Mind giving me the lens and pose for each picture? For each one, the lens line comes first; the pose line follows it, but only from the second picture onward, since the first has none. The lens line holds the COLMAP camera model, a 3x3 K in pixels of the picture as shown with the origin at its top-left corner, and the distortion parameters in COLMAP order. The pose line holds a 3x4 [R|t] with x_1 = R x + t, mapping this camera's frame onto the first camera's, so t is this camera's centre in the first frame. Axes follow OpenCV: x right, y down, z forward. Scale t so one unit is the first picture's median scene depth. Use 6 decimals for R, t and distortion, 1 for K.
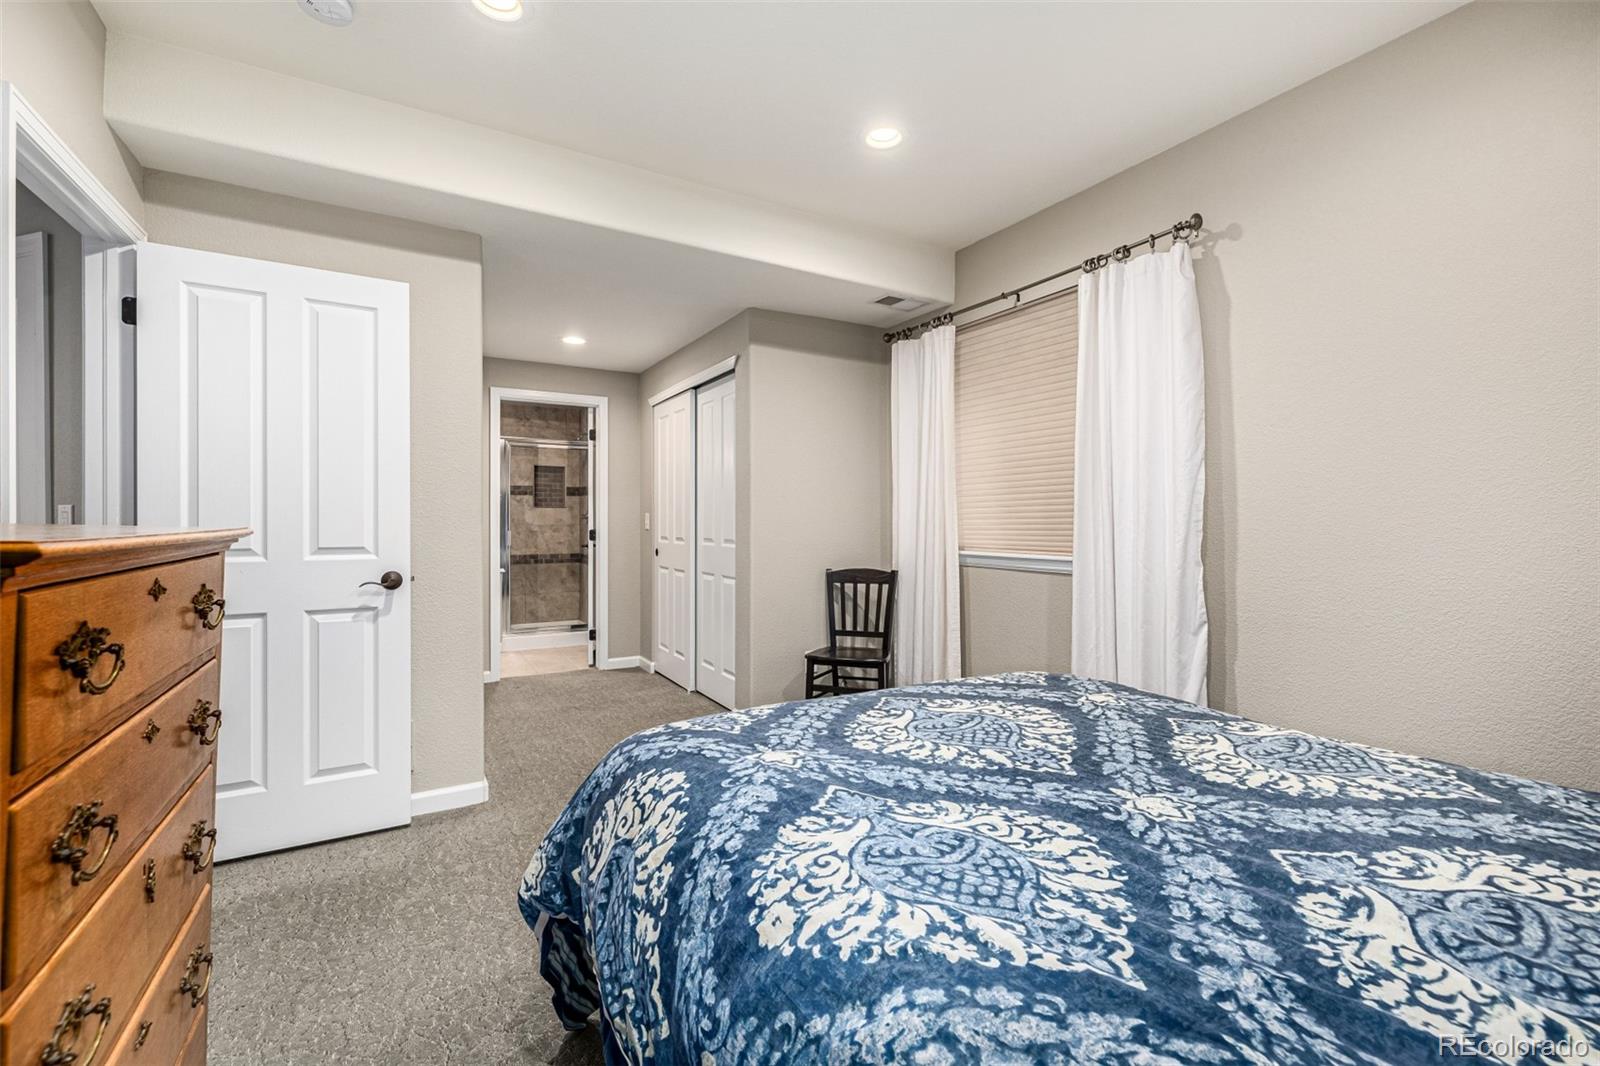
lens RADIAL K [[680.0, 0, 795.2], [0, 680.0, 522.2], [0, 0, 1]] dist [0.001696, 0.000423]
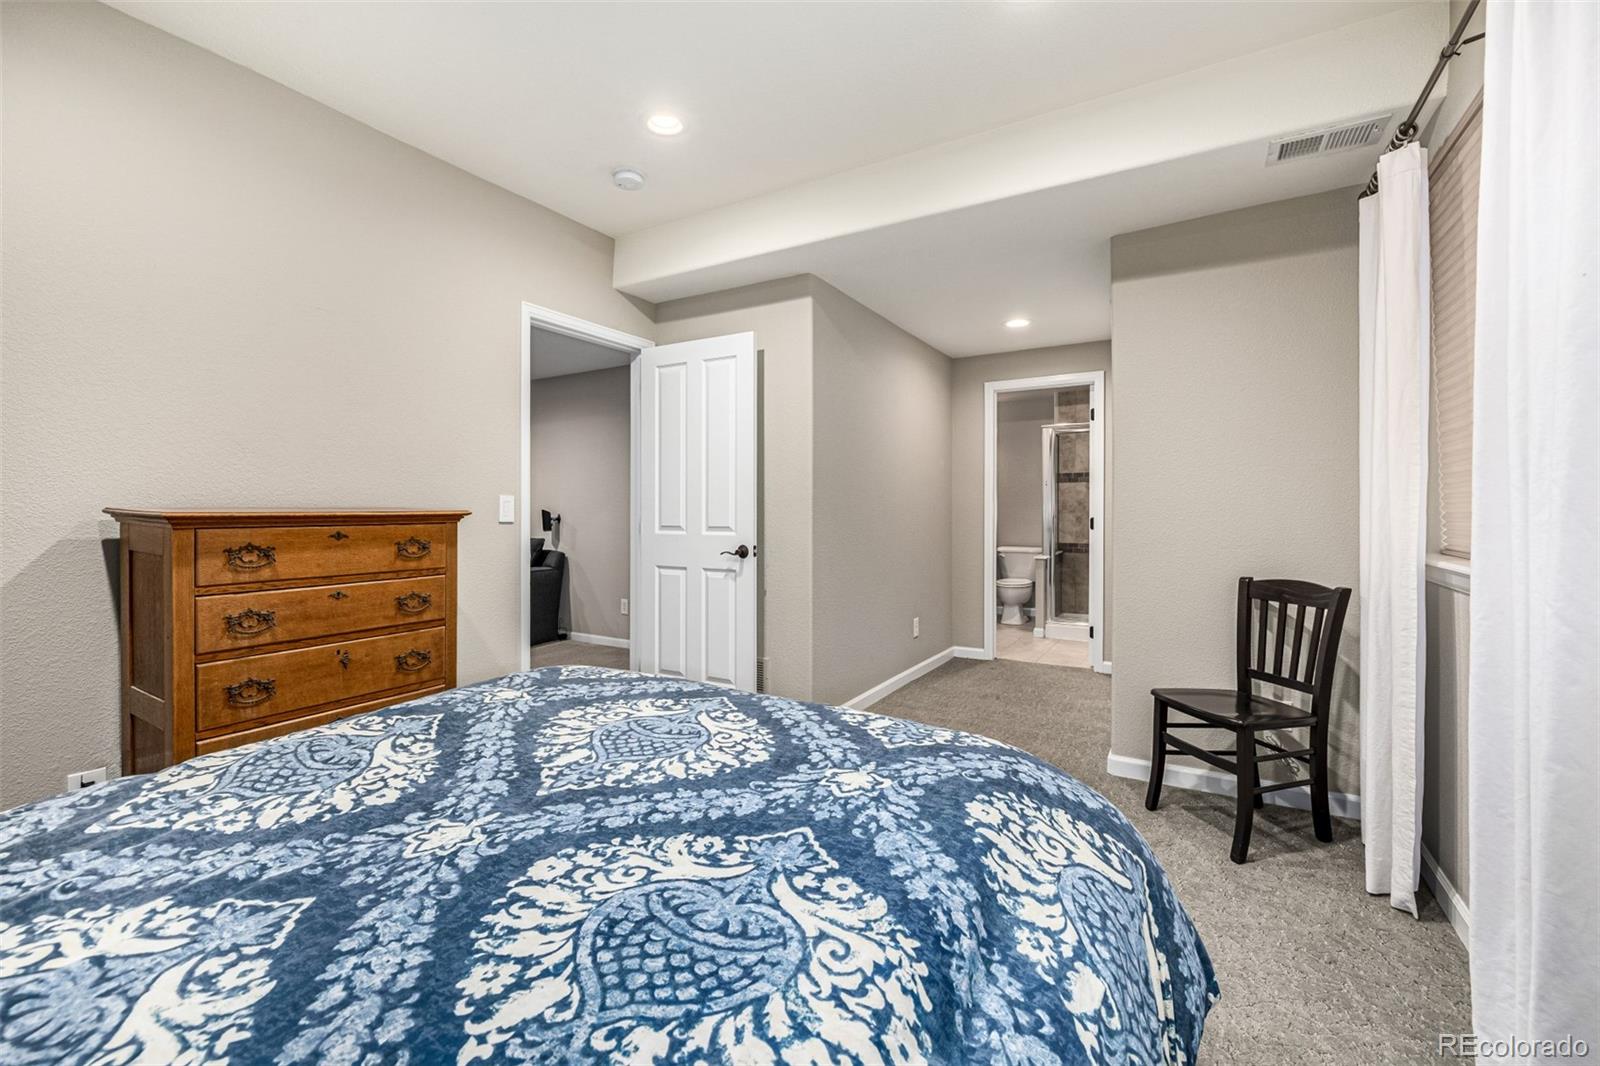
lens RADIAL K [[680.0, 0, 795.2], [0, 680.0, 522.2], [0, 0, 1]] dist [0.001696, 0.000423]
pose [[0.478461, 0.014153, -0.877995, 1.096938], [0.000181, 0.999868, 0.016216, 0.006896], [0.878109, -0.007918, 0.478395, 0.723124]]
